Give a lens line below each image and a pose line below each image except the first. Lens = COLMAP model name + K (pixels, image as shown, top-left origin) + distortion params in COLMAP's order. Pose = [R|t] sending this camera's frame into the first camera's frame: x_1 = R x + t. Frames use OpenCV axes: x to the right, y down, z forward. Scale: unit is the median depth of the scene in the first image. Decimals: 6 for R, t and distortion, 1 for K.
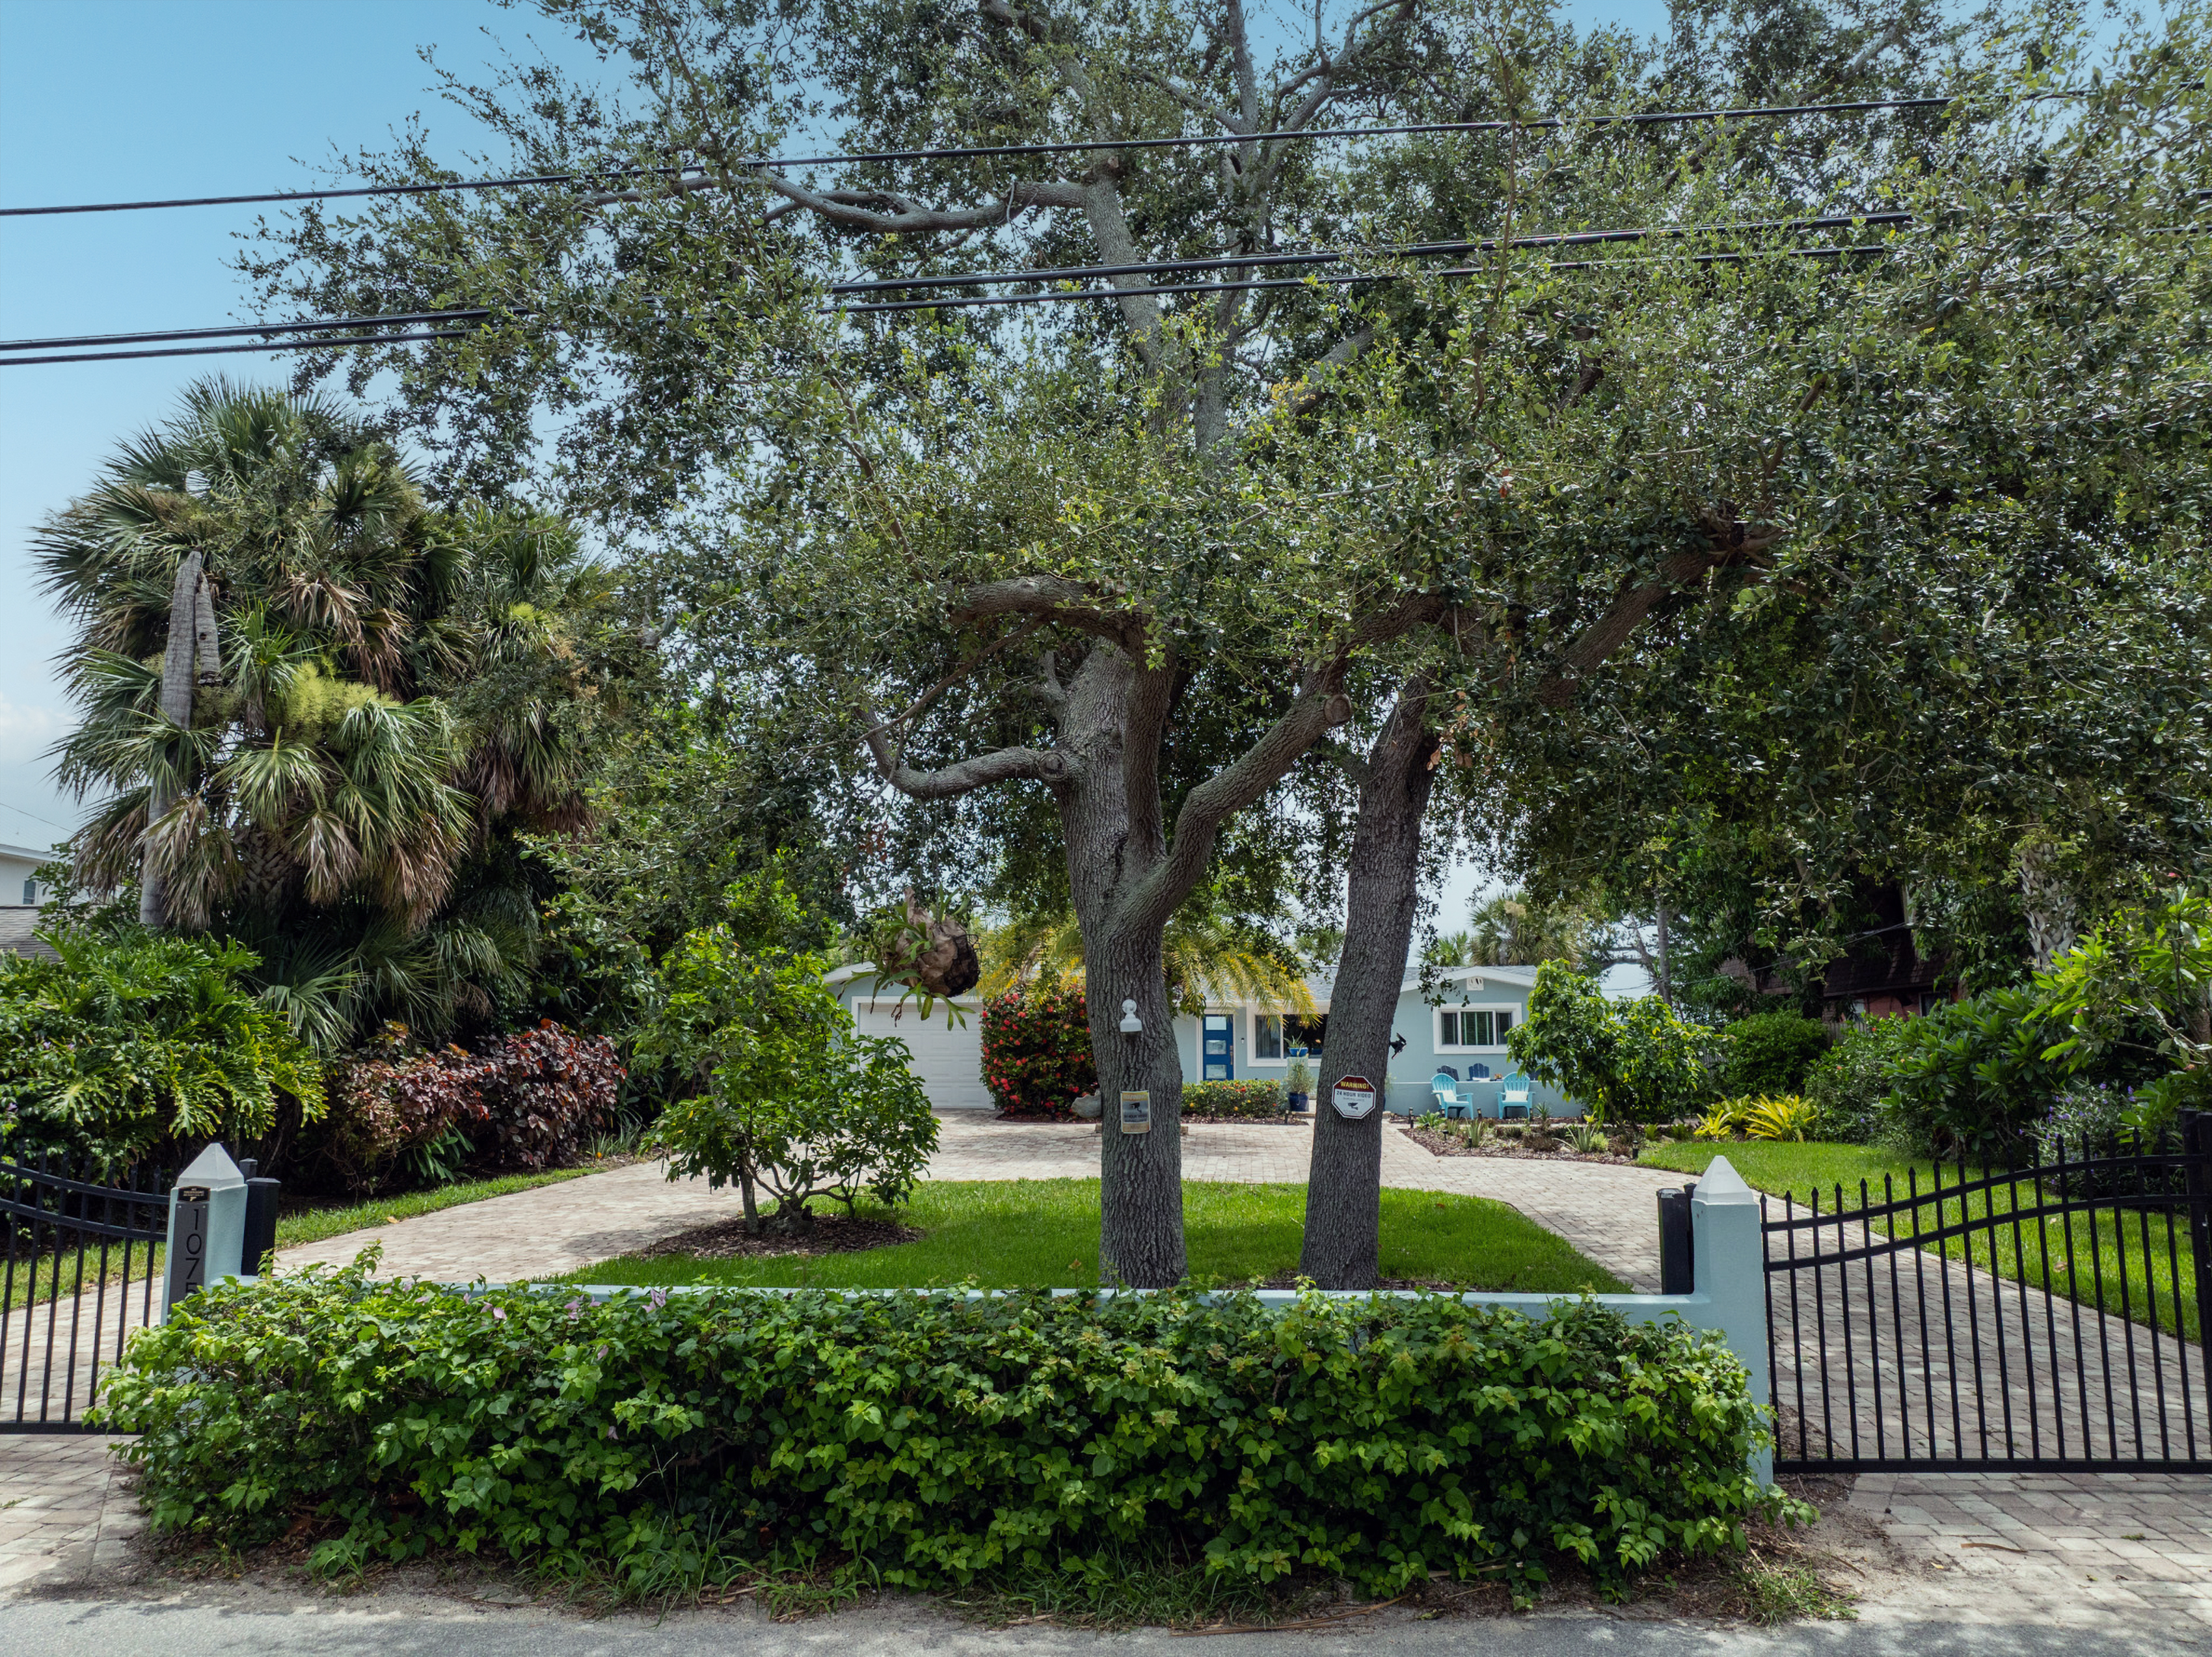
lens RADIAL K [[1562.0, 0, 1106.0], [0, 1562.0, 828.5], [0, 0, 1]] dist [-0.028793, -0.019756]
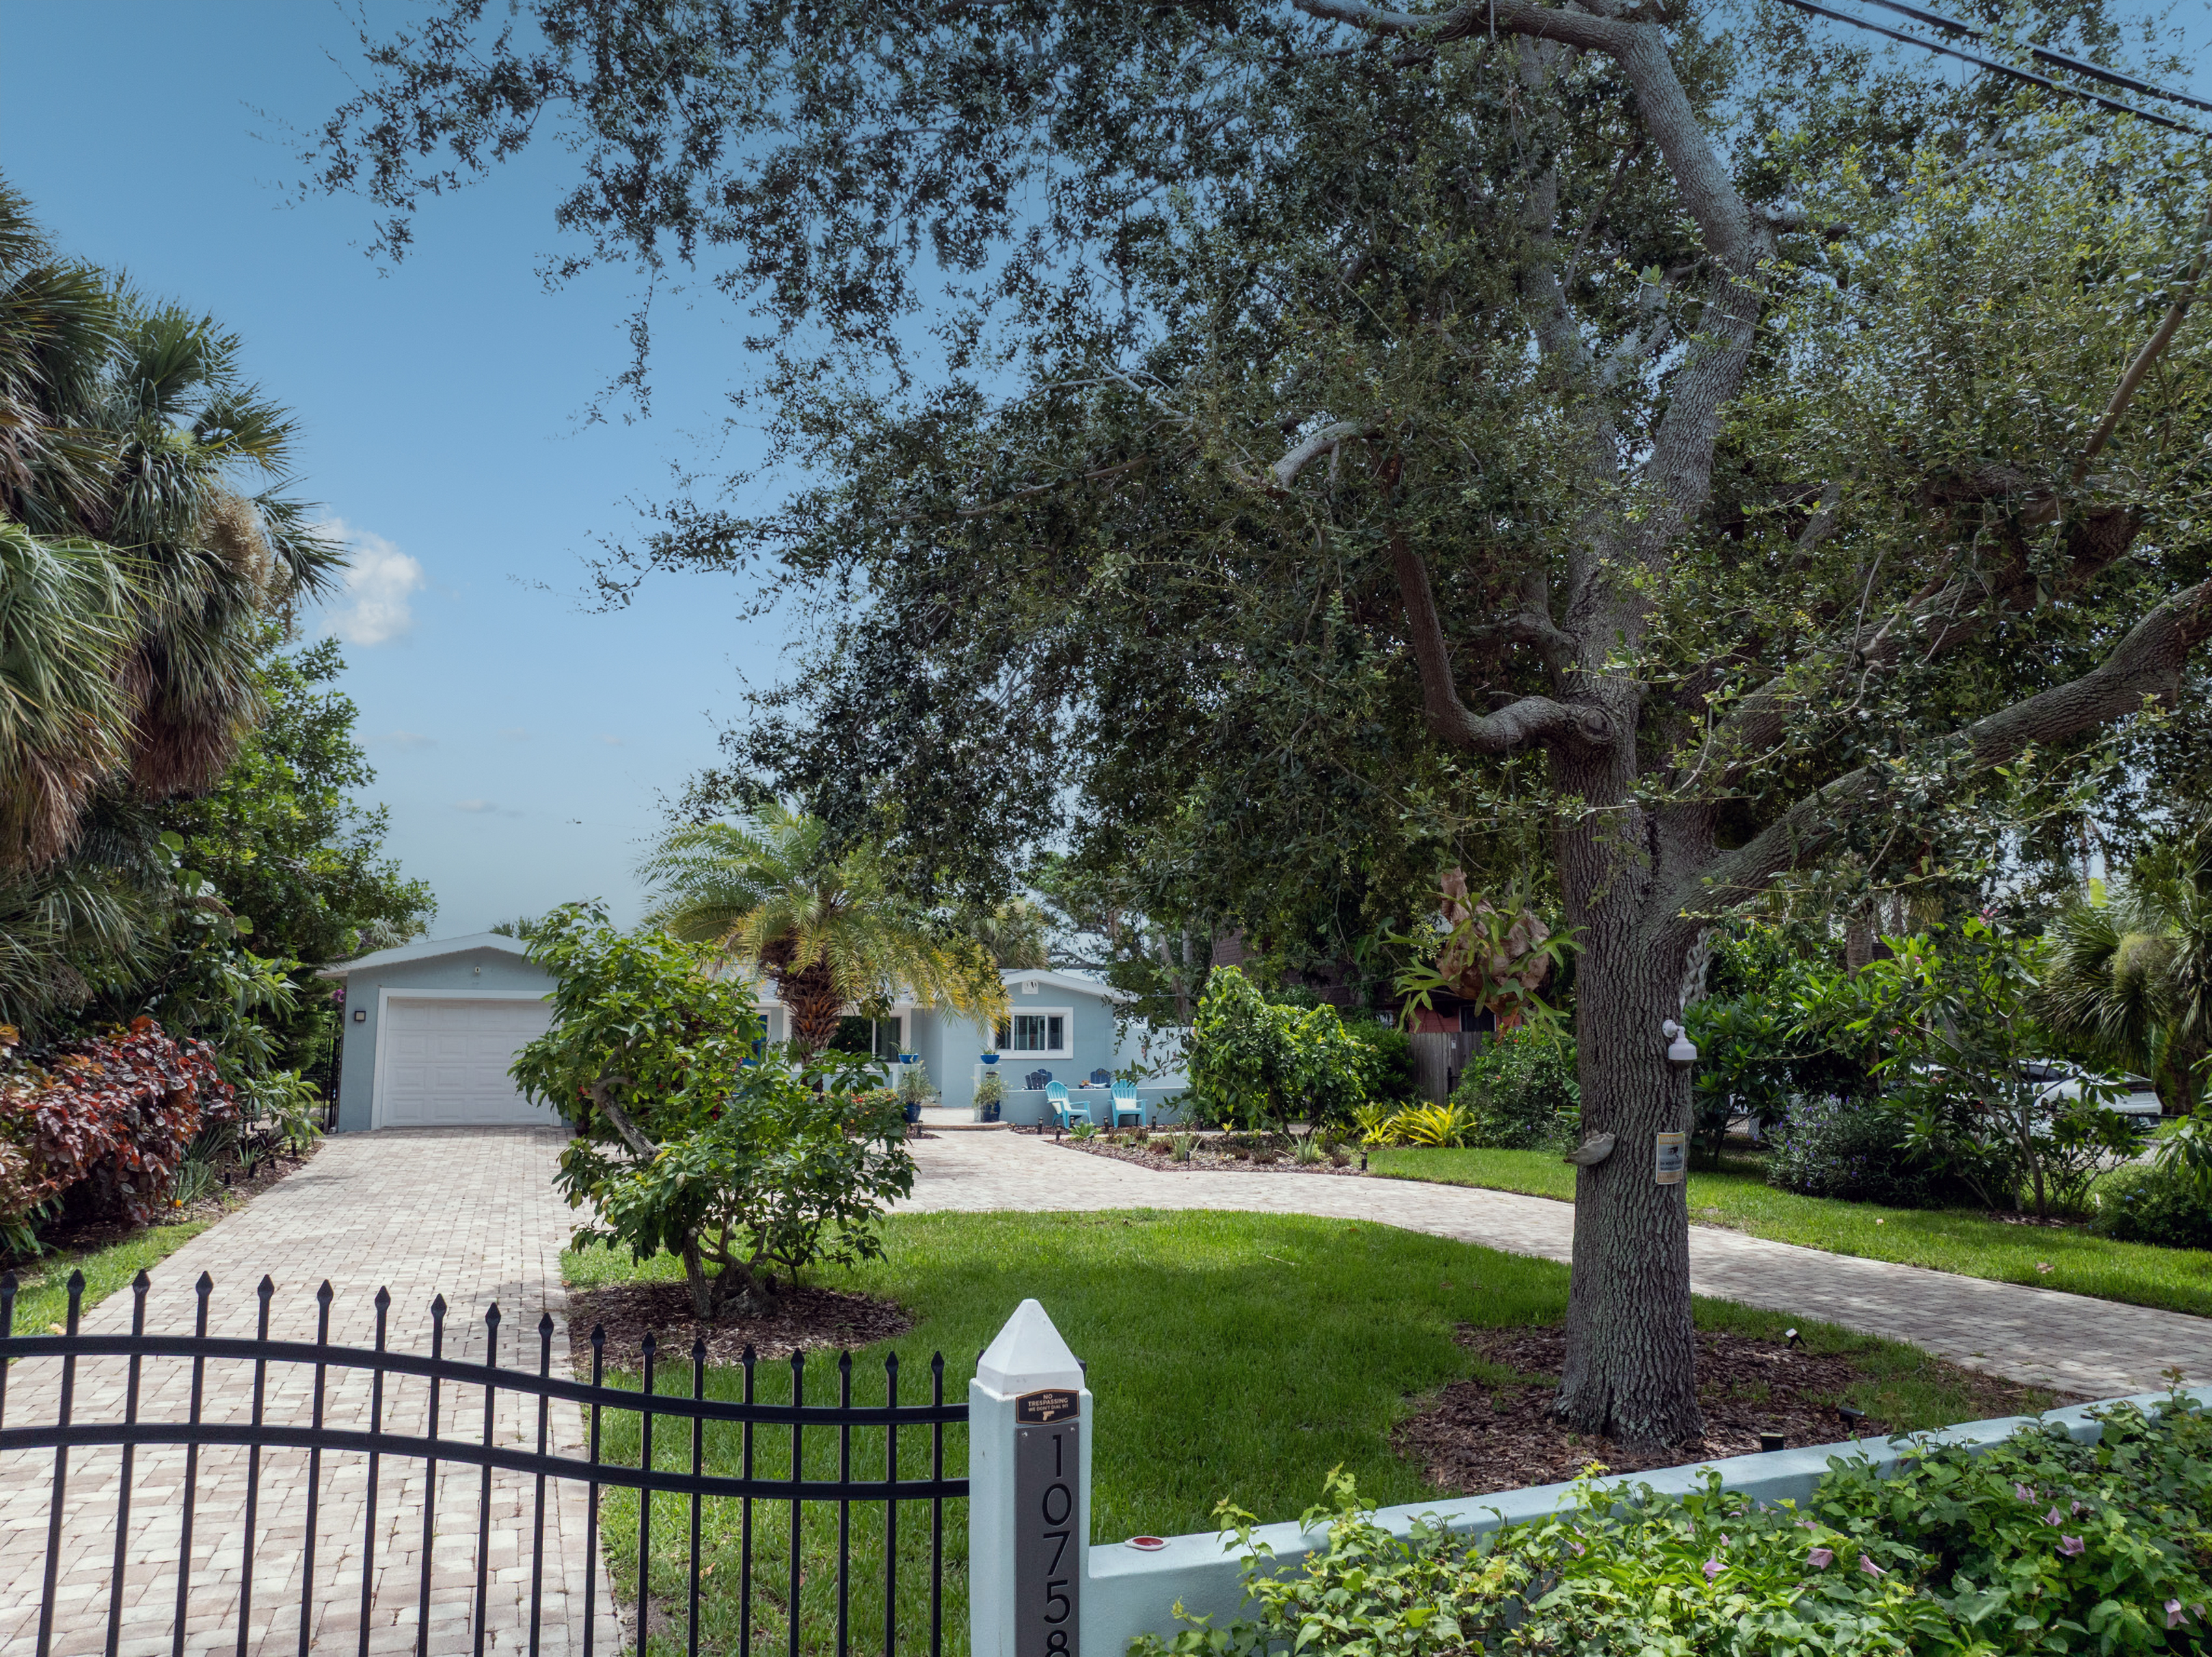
lens RADIAL K [[1563.2, 0, 1106.0], [0, 1563.2, 828.5], [0, 0, 1]] dist [-0.036109, -0.006453]
pose [[0.901579, 0.063181, 0.427976, -0.232596], [-0.063881, 0.997876, -0.012742, 0.015267], [-0.427872, -0.015852, 0.903700, 0.153046]]
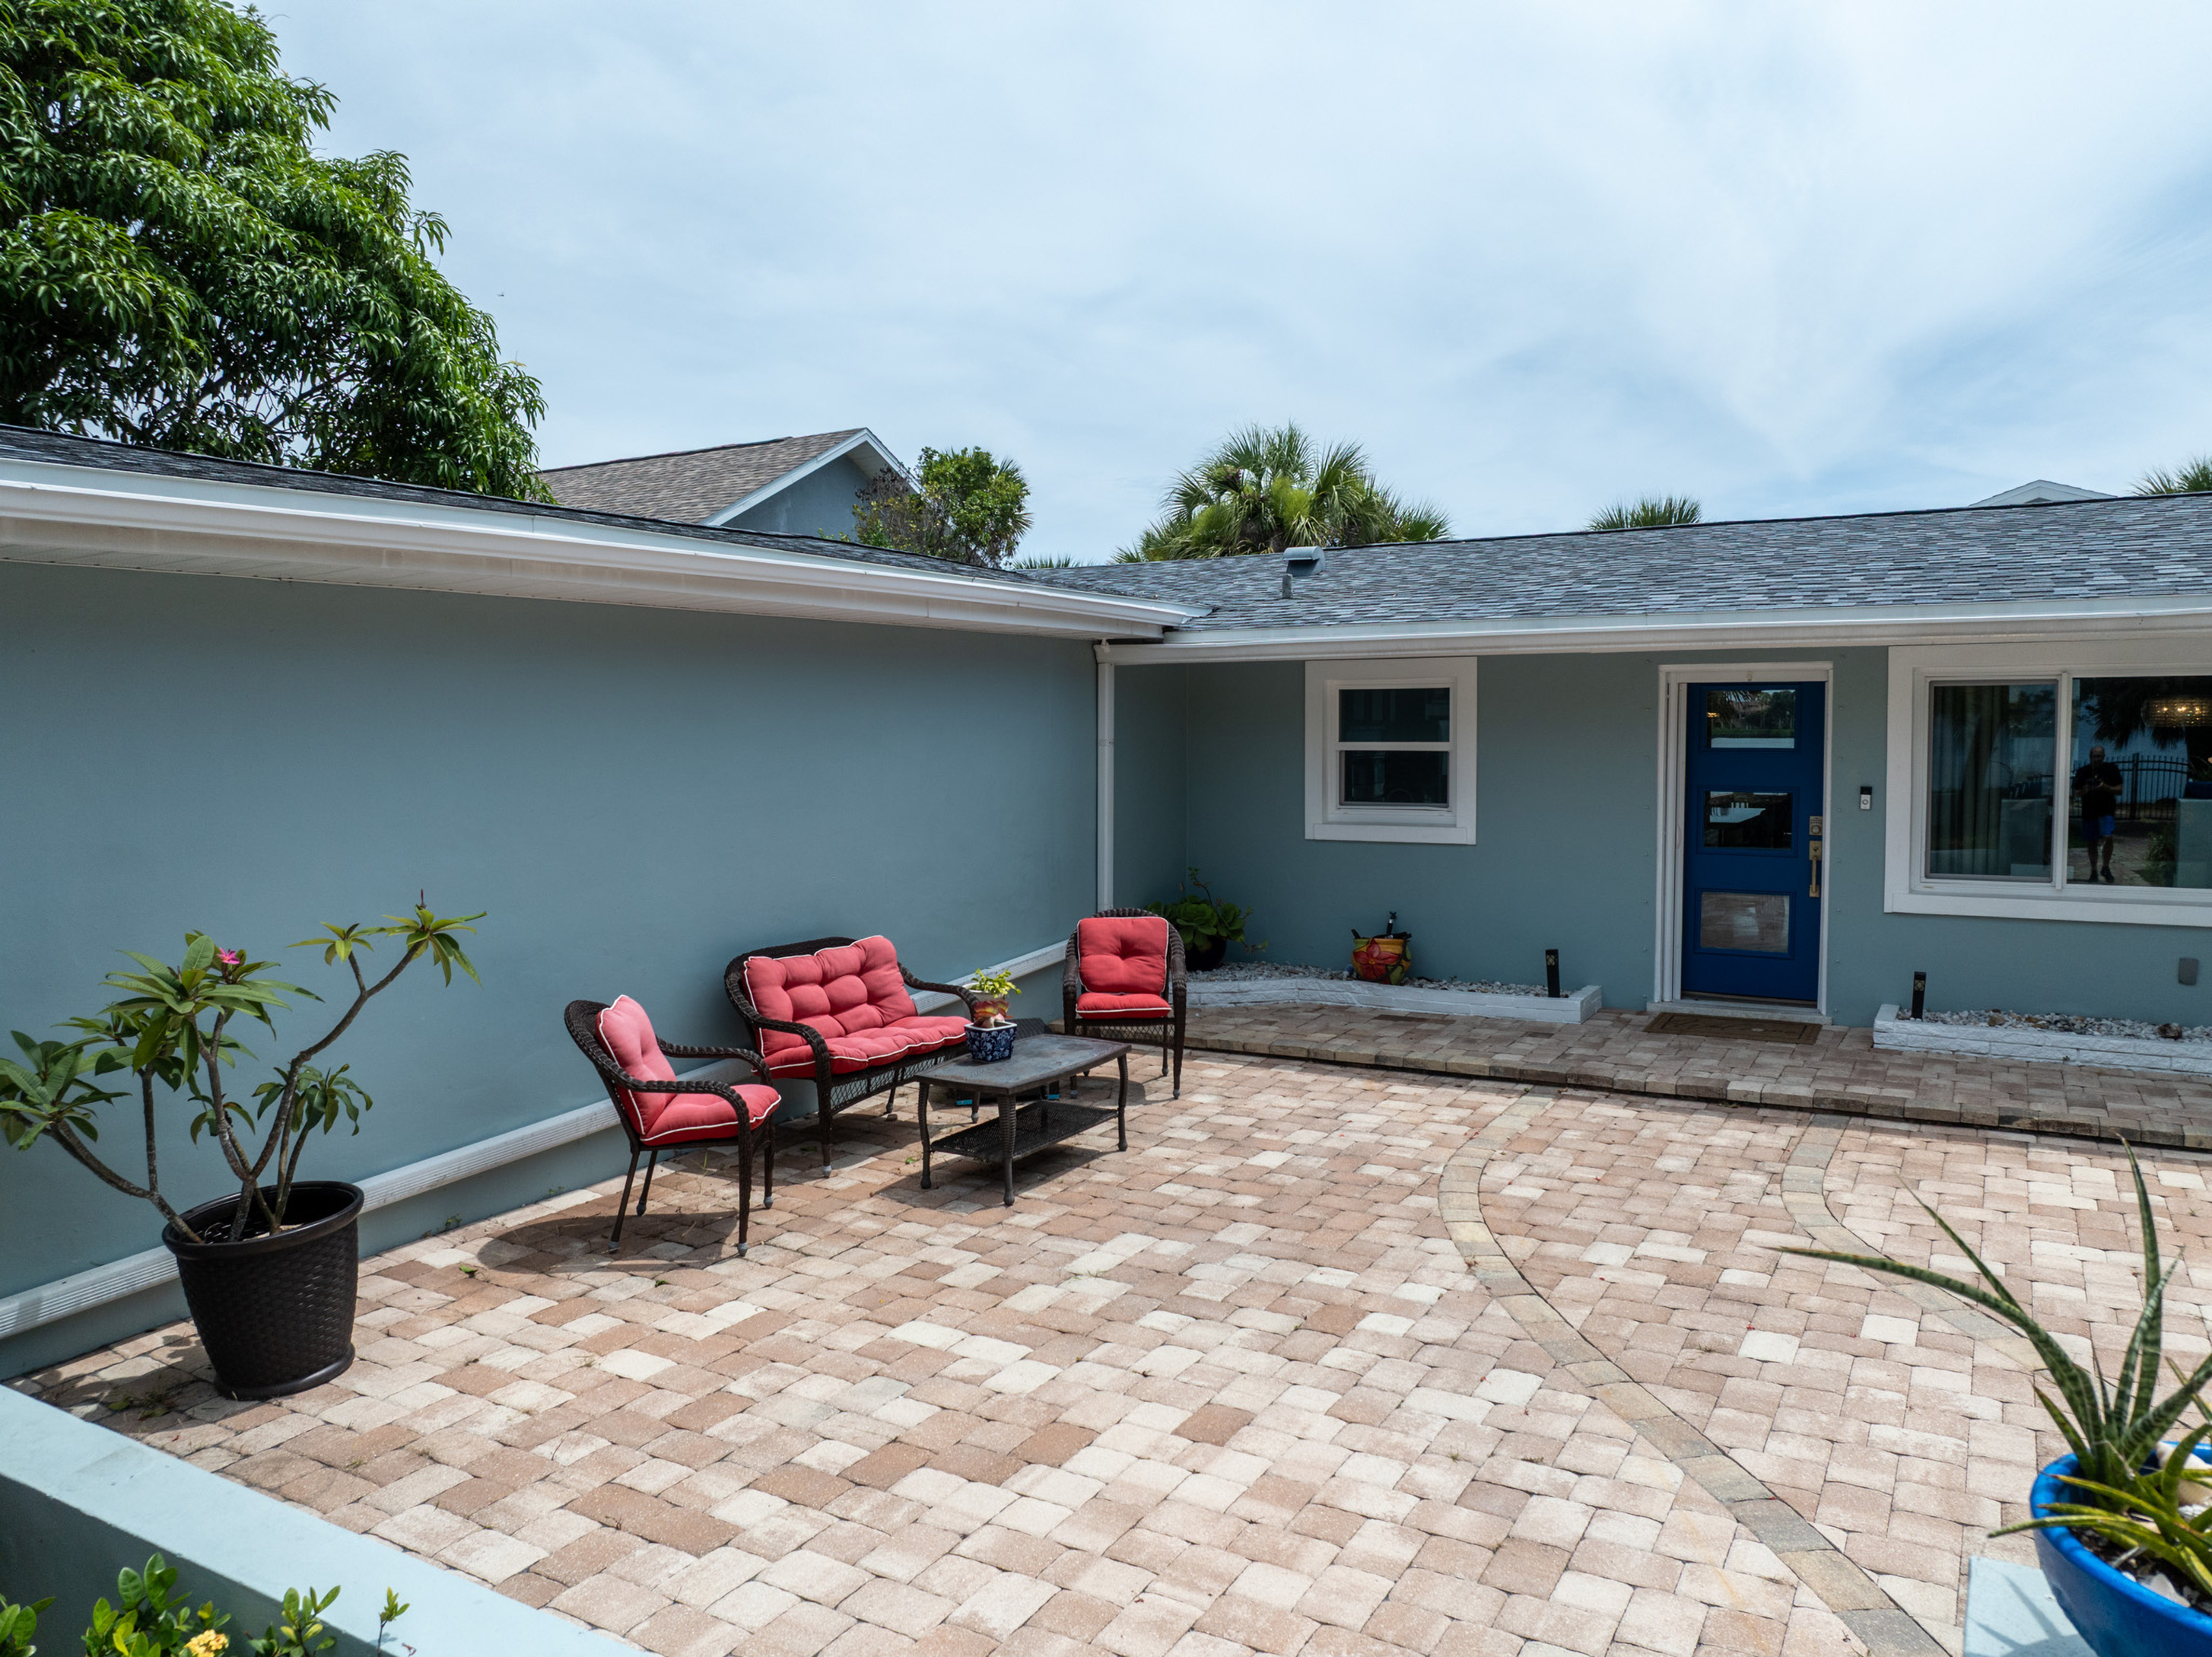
lens RADIAL K [[1555.6, 0, 1106.0], [0, 1555.6, 828.5], [0, 0, 1]] dist [-0.007966, -0.052734]
pose [[0.894978, 0.023462, -0.445493, 0.149126], [0.072212, 0.977827, 0.196569, 0.147759], [0.440227, -0.208095, 0.873439, 1.264457]]
